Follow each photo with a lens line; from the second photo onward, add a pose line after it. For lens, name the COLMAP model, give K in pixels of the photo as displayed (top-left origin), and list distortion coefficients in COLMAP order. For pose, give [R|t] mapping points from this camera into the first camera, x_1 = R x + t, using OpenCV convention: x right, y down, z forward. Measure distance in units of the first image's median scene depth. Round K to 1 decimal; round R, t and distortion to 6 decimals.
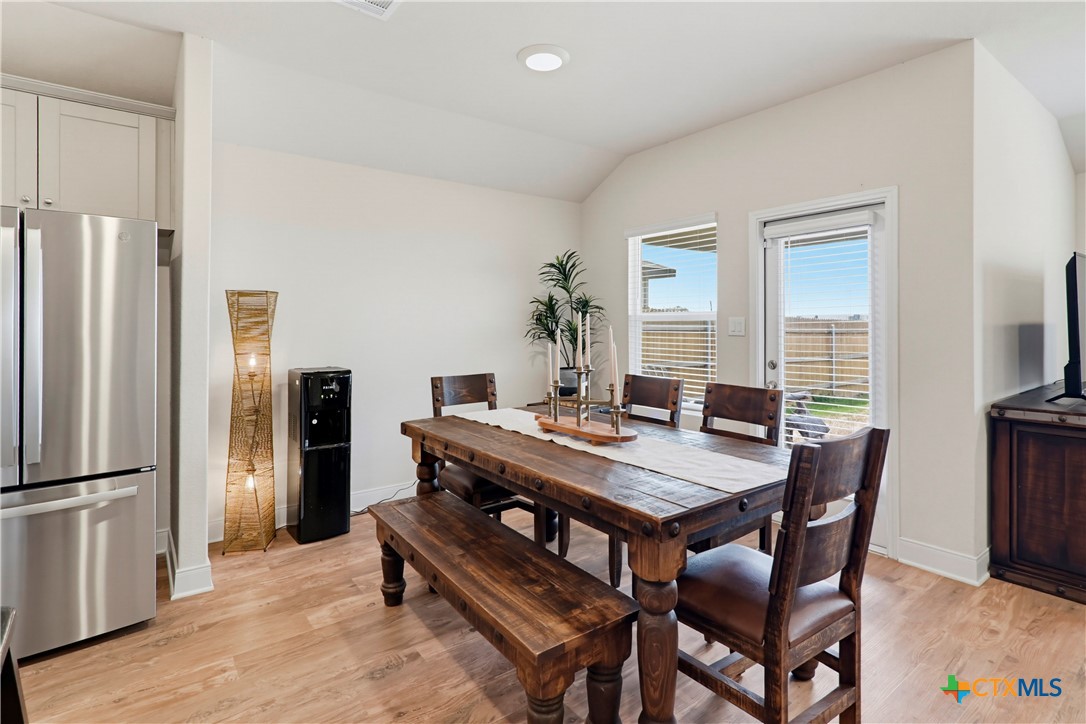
lens RADIAL K [[539.3, 0, 567.1], [0, 539.3, 321.7], [0, 0, 1]] dist [0.001083, 0.000509]
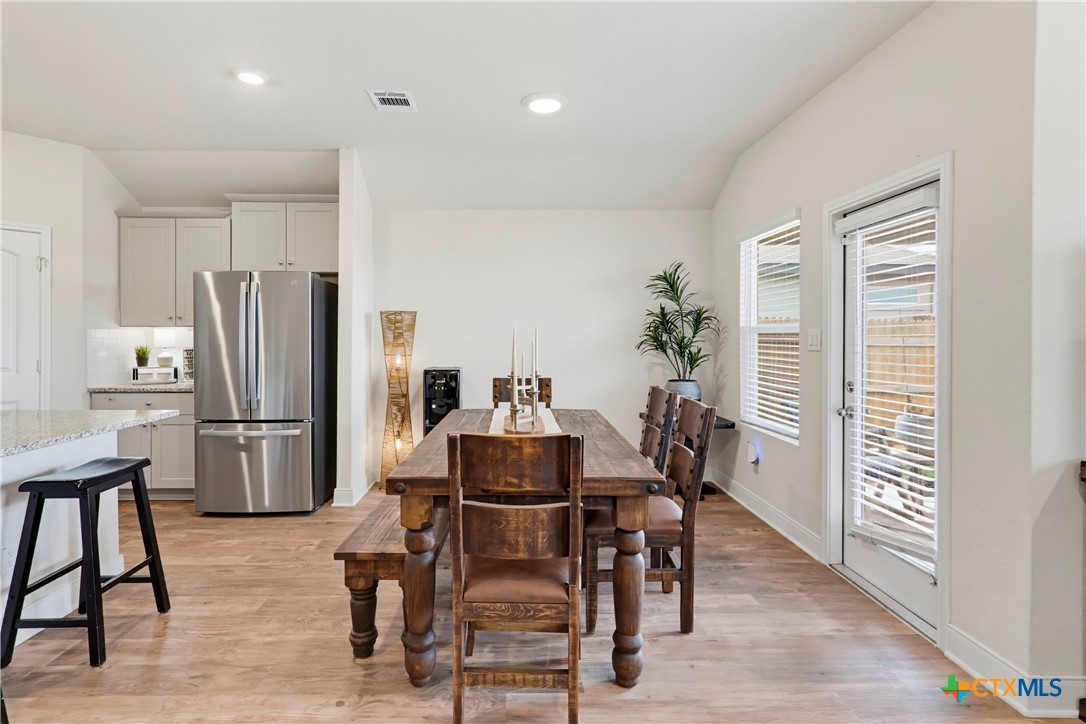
lens RADIAL K [[547.1, 0, 529.0], [0, 547.1, 342.0], [0, 0, 1]] dist [0.001022, 0.000390]
pose [[0.799984, 0.013583, -0.599867, 0.581202], [-0.003670, 0.999836, 0.017745, -0.002114], [0.600010, -0.011994, 0.799903, 0.047250]]
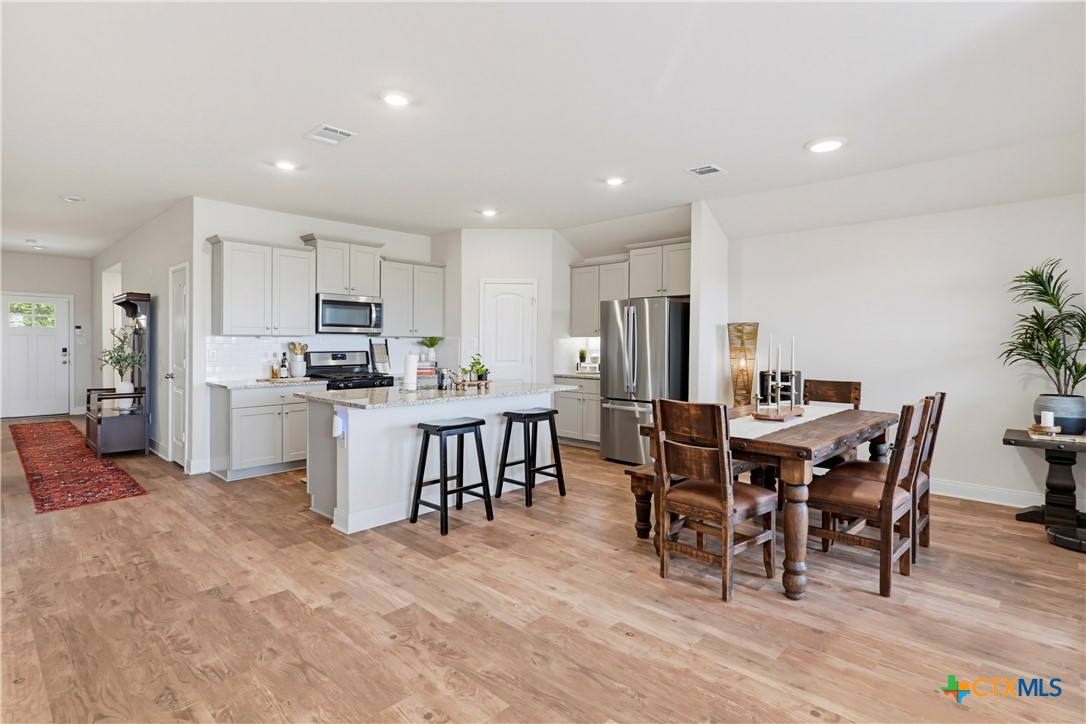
lens RADIAL K [[550.0, 0, 550.5], [0, 550.0, 349.2], [0, 0, 1]] dist [0.001344, 0.001022]
pose [[0.157699, 0.019078, -0.987303, 1.111152], [0.000185, 0.999813, 0.019349, -0.005724], [0.987487, -0.003234, 0.157666, 0.105012]]
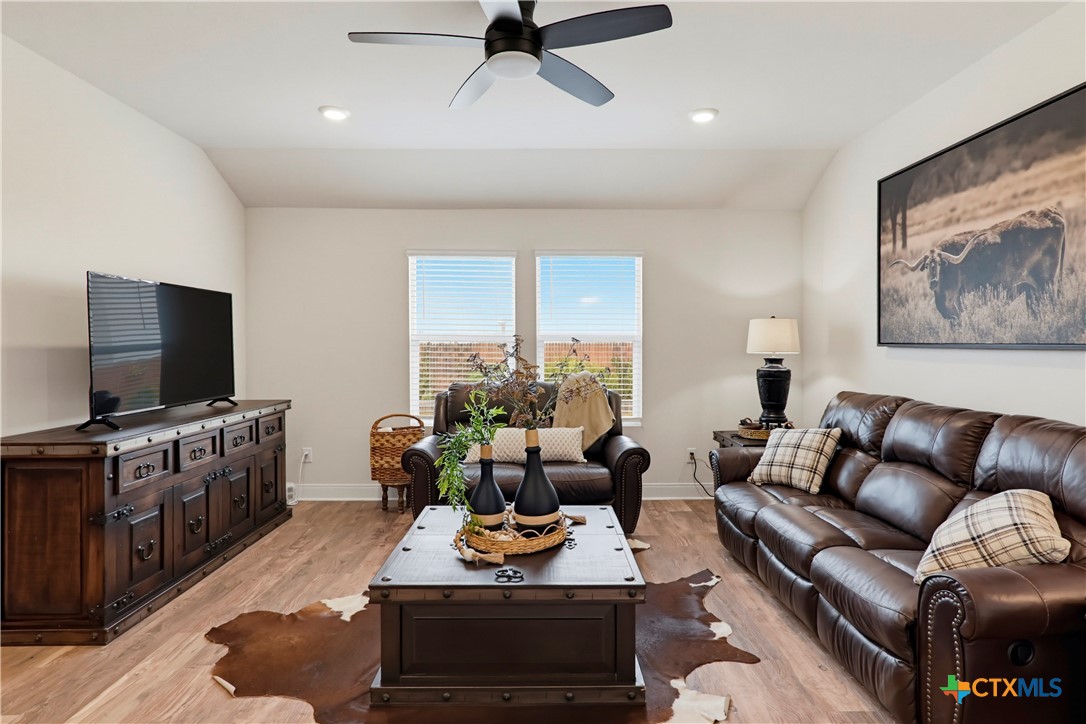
lens RADIAL K [[556.8, 0, 539.5], [0, 556.8, 357.2], [0, 0, 1]] dist [-0.000771, -0.000076]
pose [[0.613279, -0.012226, 0.789772, 0.578566], [-0.006390, 0.999771, 0.020438, -0.001960], [-0.789841, -0.017581, 0.613060, -0.198364]]
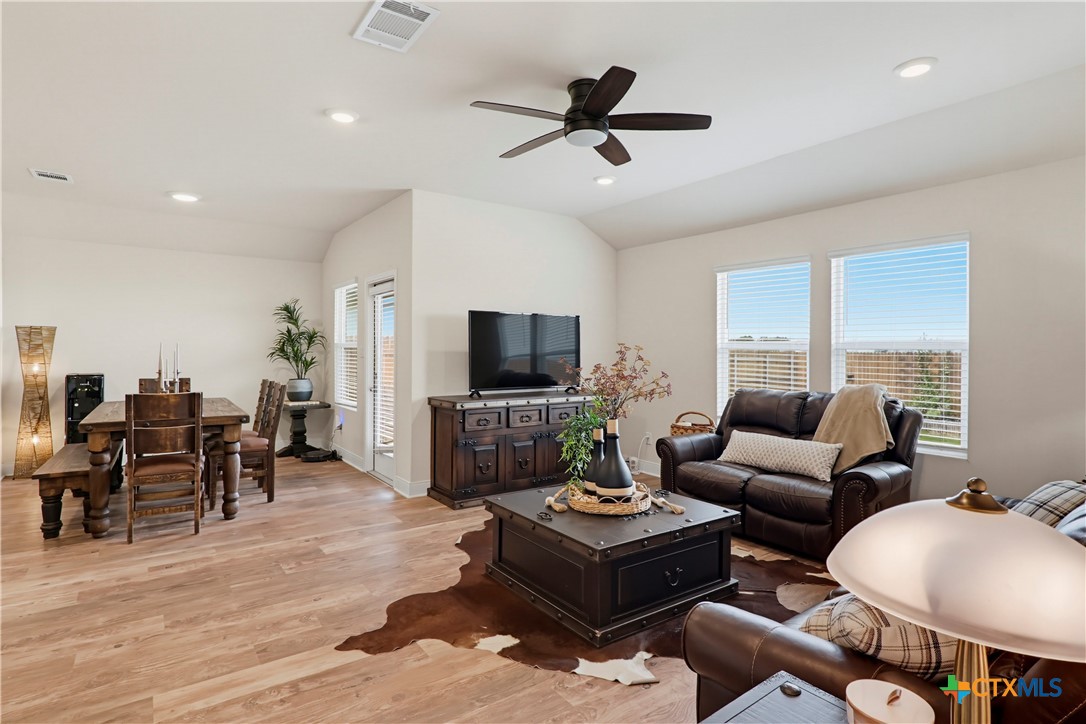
lens RADIAL K [[550.0, 0, 550.5], [0, 550.0, 349.2], [0, 0, 1]] dist [0.001344, 0.001022]
pose [[0.999288, 0.012172, -0.035699, 1.118817], [-0.012079, 0.999923, 0.002821, -0.009500], [0.035731, -0.002388, 0.999359, -0.685978]]
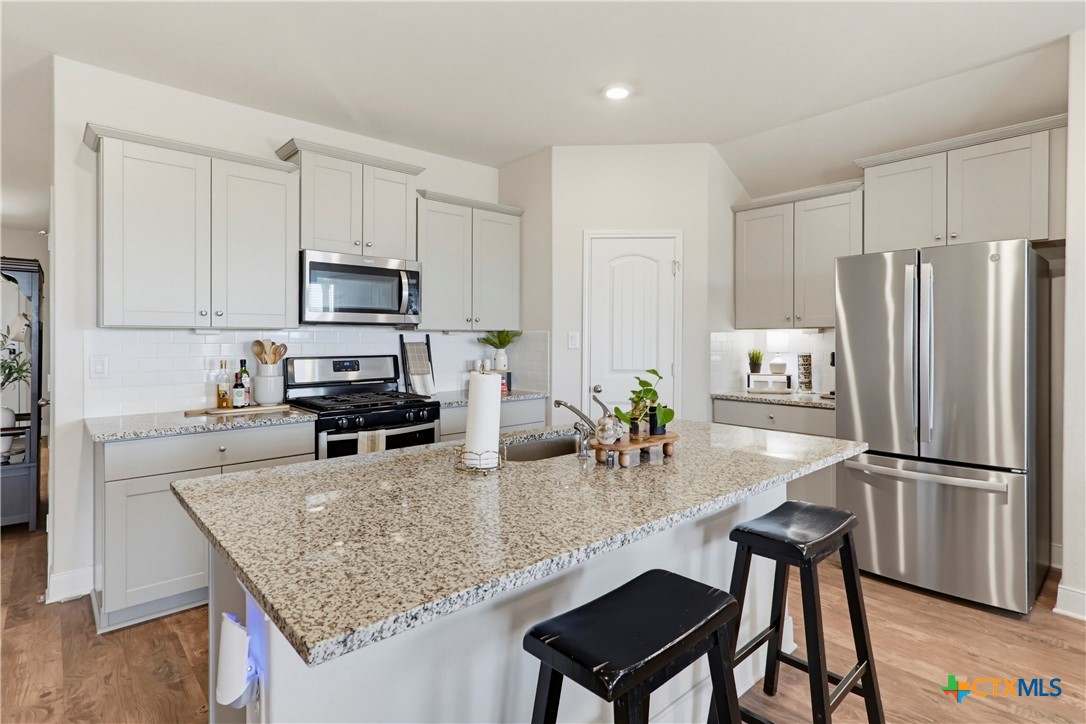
lens RADIAL K [[549.5, 0, 543.7], [0, 549.5, 340.6], [0, 0, 1]] dist [-0.000618, -0.000062]
pose [[0.065650, 0.009305, -0.997799, 0.180275], [0.004935, 0.999941, 0.009650, -0.000621], [0.997831, -0.005558, 0.065600, -0.004889]]
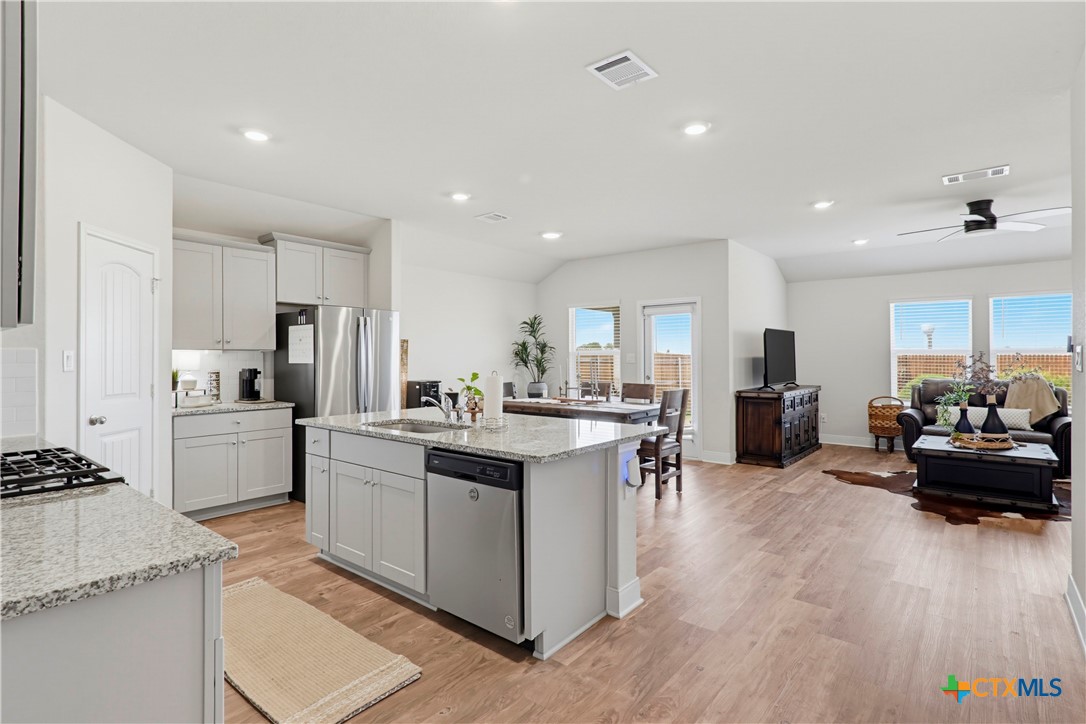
lens RADIAL K [[522.8, 0, 563.0], [0, 522.8, 355.7], [0, 0, 1]] dist [0.012241, -0.000101]
pose [[0.972297, 0.003177, 0.233728, -0.454268], [-0.003043, 0.999995, -0.000936, 0.001847], [-0.233730, 0.000199, 0.972302, -0.968591]]
